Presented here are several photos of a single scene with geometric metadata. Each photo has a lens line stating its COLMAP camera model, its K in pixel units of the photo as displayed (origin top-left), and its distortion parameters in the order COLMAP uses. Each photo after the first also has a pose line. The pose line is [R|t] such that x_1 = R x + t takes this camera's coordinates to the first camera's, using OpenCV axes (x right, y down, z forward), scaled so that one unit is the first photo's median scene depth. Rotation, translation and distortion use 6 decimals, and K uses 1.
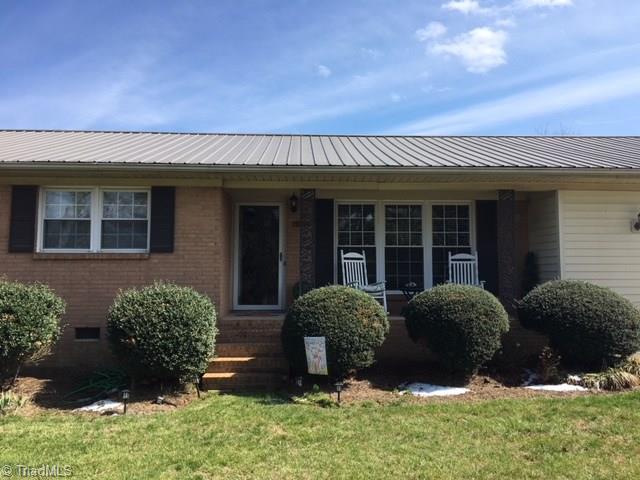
lens RADIAL K [[532.4, 0, 300.9], [0, 532.4, 238.7], [0, 0, 1]] dist [0.029493, -0.005538]
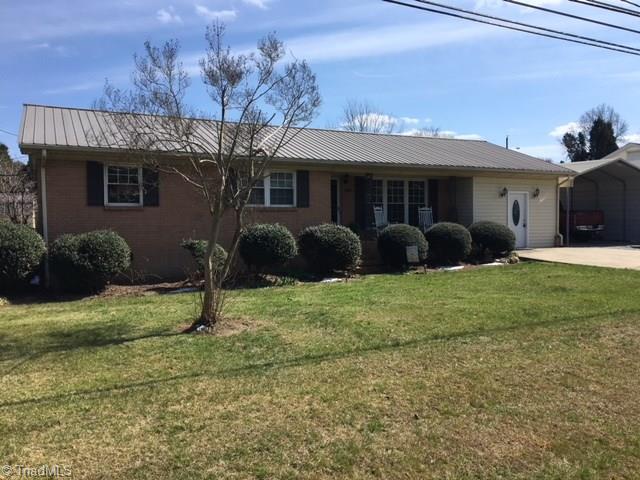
lens RADIAL K [[532.4, 0, 300.9], [0, 532.4, 238.7], [0, 0, 1]] dist [0.029493, -0.005538]
pose [[0.920049, -0.020307, 0.391277, -0.972099], [-0.019794, 0.994971, 0.098184, -0.044444], [-0.391303, -0.098079, 0.915020, -0.663996]]
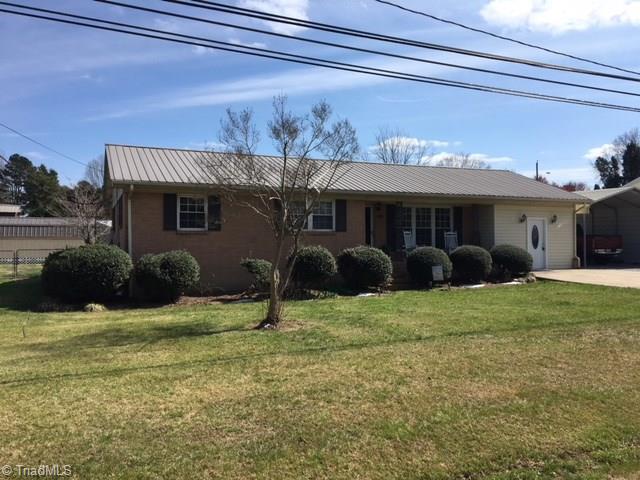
lens RADIAL K [[532.4, 0, 300.9], [0, 532.4, 238.7], [0, 0, 1]] dist [0.029493, -0.005538]
pose [[0.941103, -0.000226, 0.338119, -1.101379], [-0.020547, 0.998113, 0.057857, -0.062256], [-0.337494, -0.061397, 0.939323, -0.894853]]
